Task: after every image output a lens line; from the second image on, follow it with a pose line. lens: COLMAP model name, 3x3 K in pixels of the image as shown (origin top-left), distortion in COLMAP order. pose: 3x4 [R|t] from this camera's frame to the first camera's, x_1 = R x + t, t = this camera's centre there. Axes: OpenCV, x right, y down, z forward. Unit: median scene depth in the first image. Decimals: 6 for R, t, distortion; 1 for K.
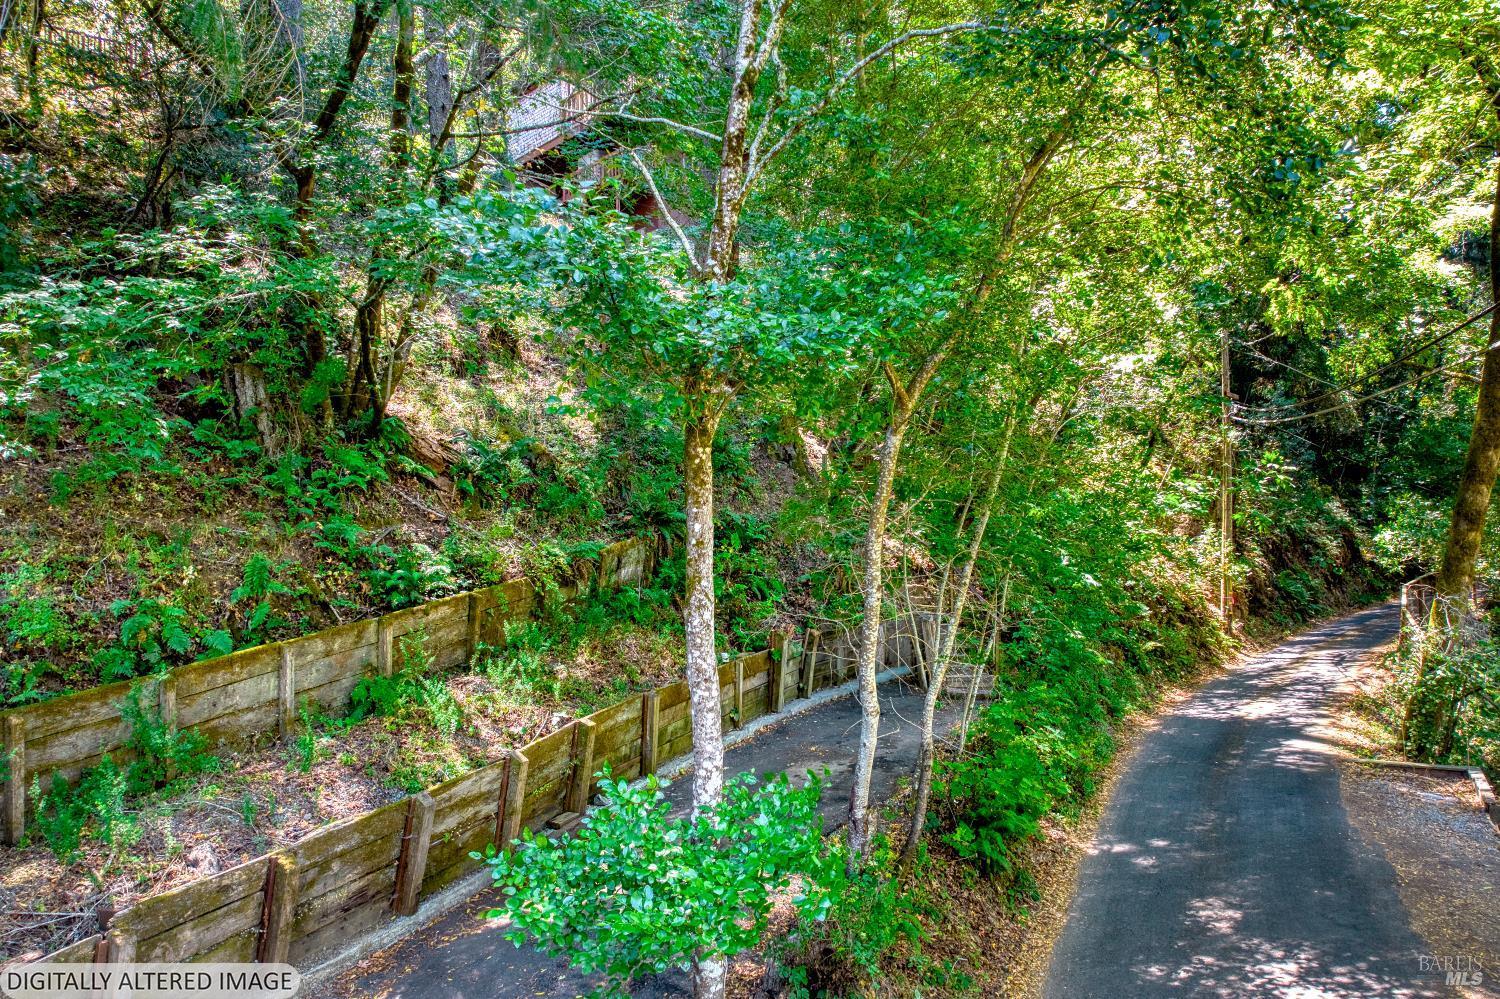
lens RADIAL K [[1138.4, 0, 750.0], [0, 1138.4, 499.5], [0, 0, 1]] dist [-0.084411, 0.072191]
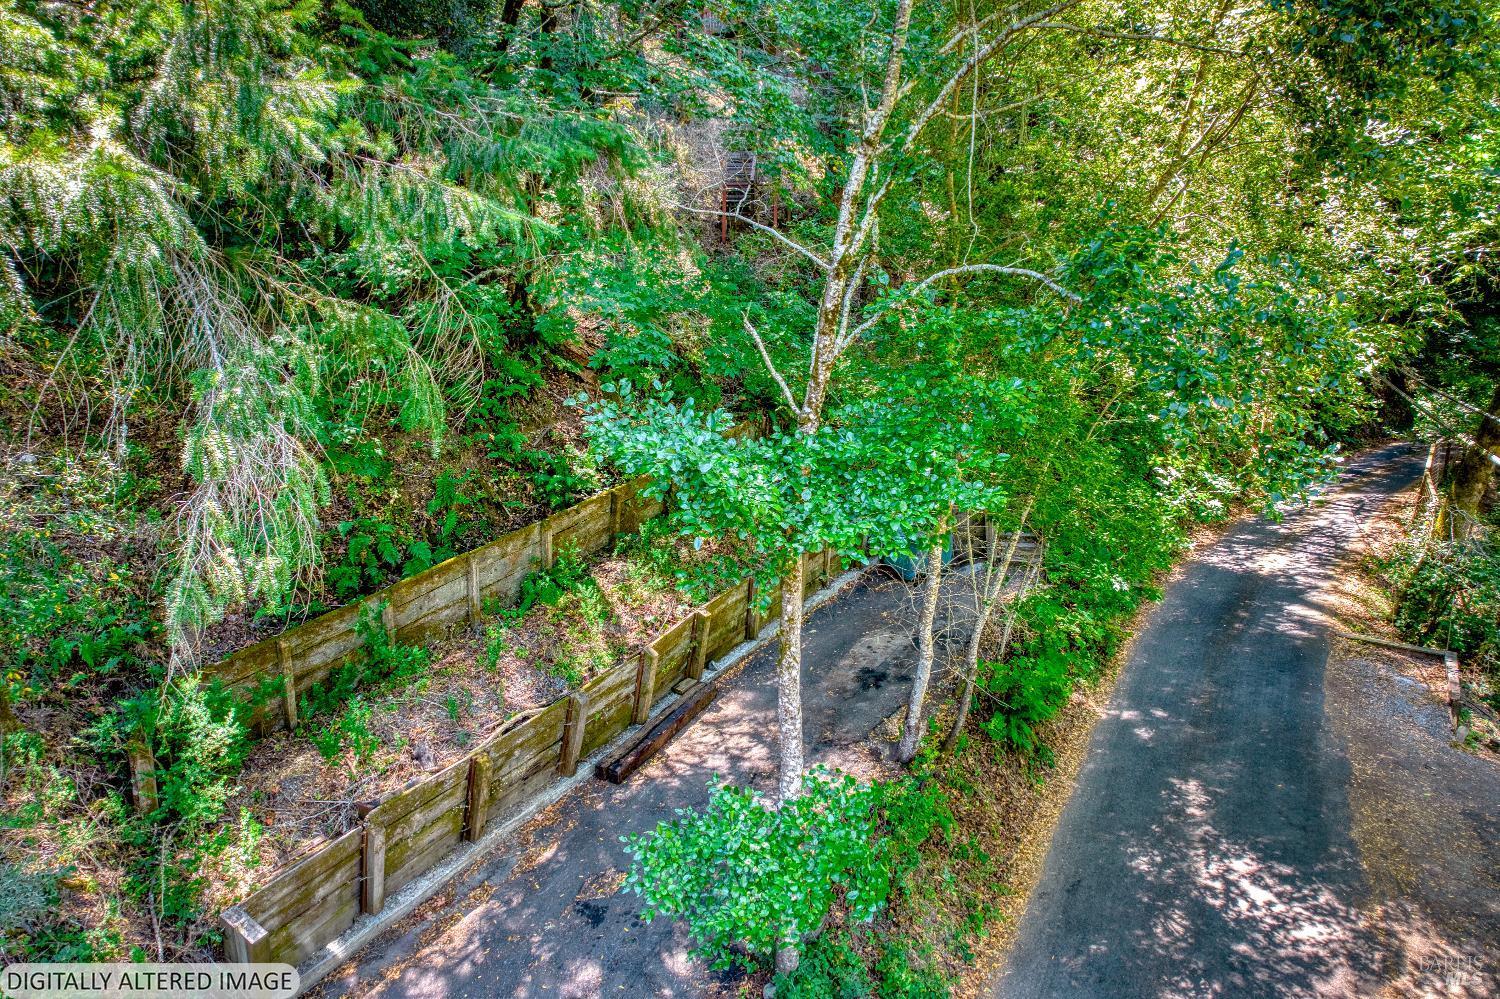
lens RADIAL K [[992.3, 0, 745.3], [0, 992.3, 456.3], [0, 0, 1]] dist [-0.074677, 0.058367]
pose [[0.993934, 0.046124, -0.099842, 0.004967], [-0.021279, 0.971306, 0.236880, -0.252470], [0.107903, -0.233319, 0.966395, -0.028213]]
